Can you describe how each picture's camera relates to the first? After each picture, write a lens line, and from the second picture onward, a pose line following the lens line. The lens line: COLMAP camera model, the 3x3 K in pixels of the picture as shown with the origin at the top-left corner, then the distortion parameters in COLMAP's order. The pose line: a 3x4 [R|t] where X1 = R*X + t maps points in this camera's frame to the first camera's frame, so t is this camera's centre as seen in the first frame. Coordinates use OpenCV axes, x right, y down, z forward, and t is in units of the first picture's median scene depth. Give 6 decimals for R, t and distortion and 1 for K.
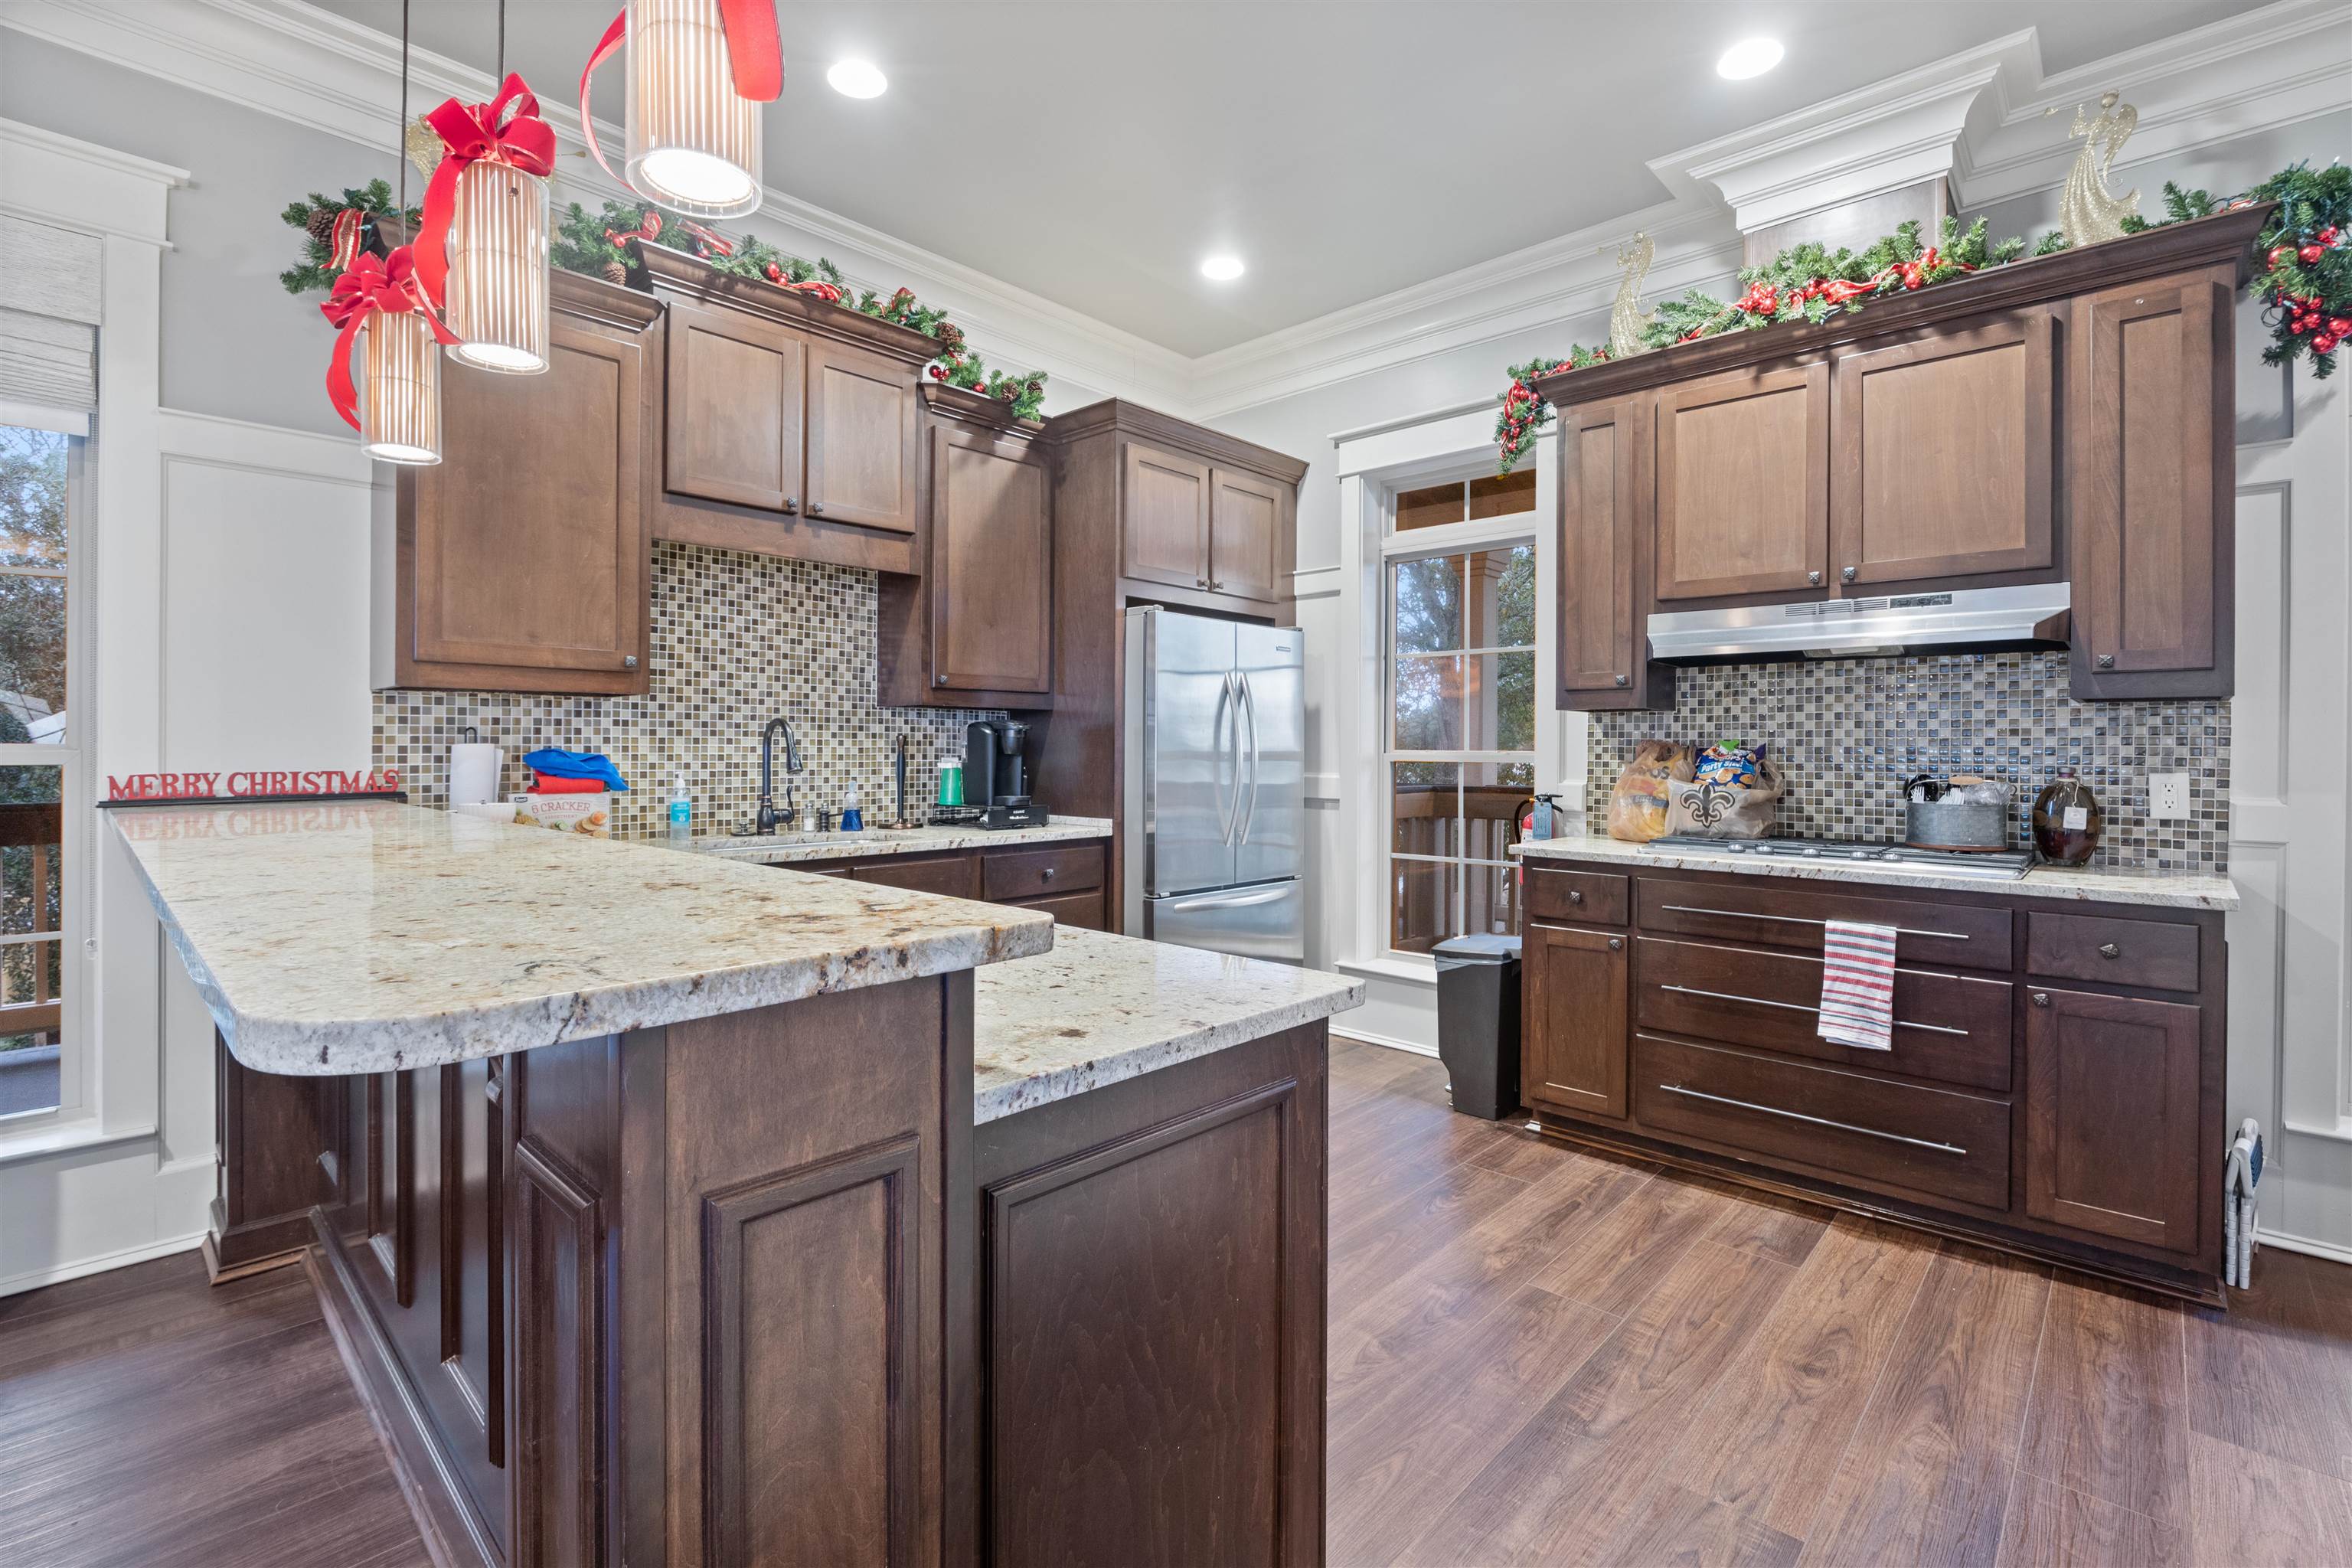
lens RADIAL K [[1060.7, 0, 1169.2], [0, 1060.7, 776.3], [0, 0, 1]] dist [-0.000156, -0.000010]
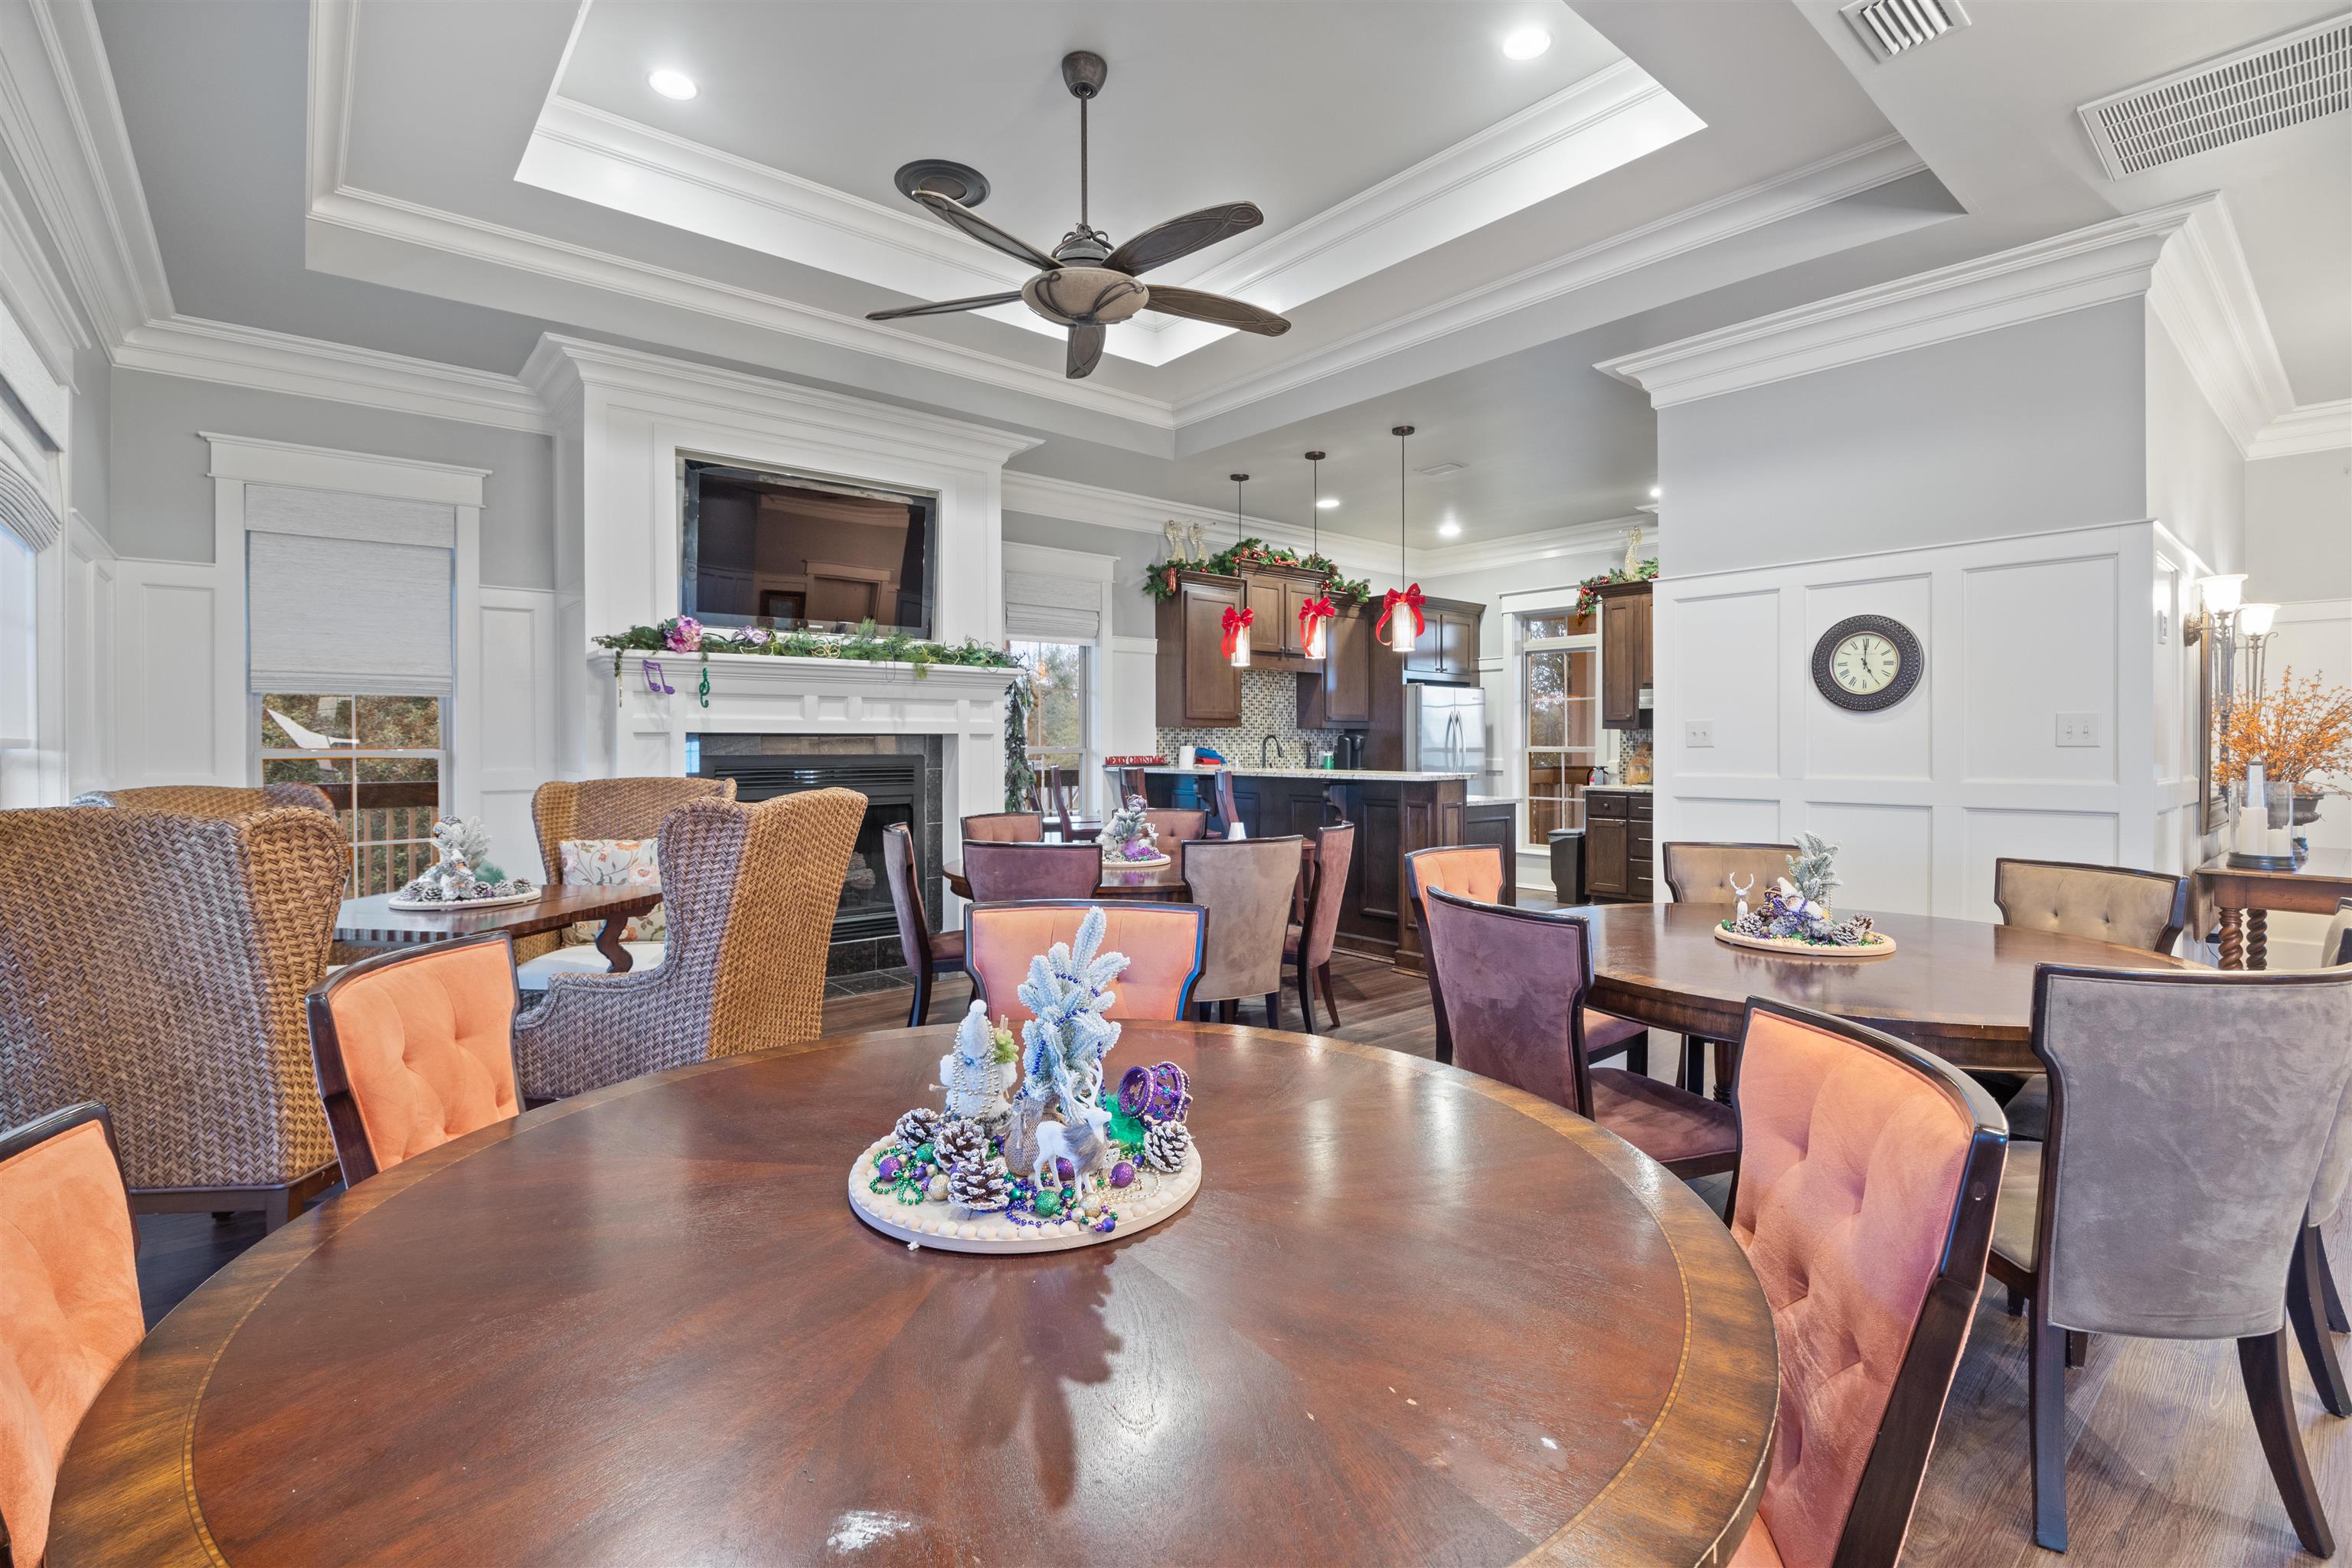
lens RADIAL K [[1060.7, 0, 1184.8], [0, 1060.7, 764.5], [0, 0, 1]] dist [-0.000156, -0.000010]
pose [[0.994416, -0.001801, -0.105515, -0.268076], [0.000991, 0.999970, -0.007725, 0.028349], [0.105526, 0.007577, 0.994388, -1.262353]]
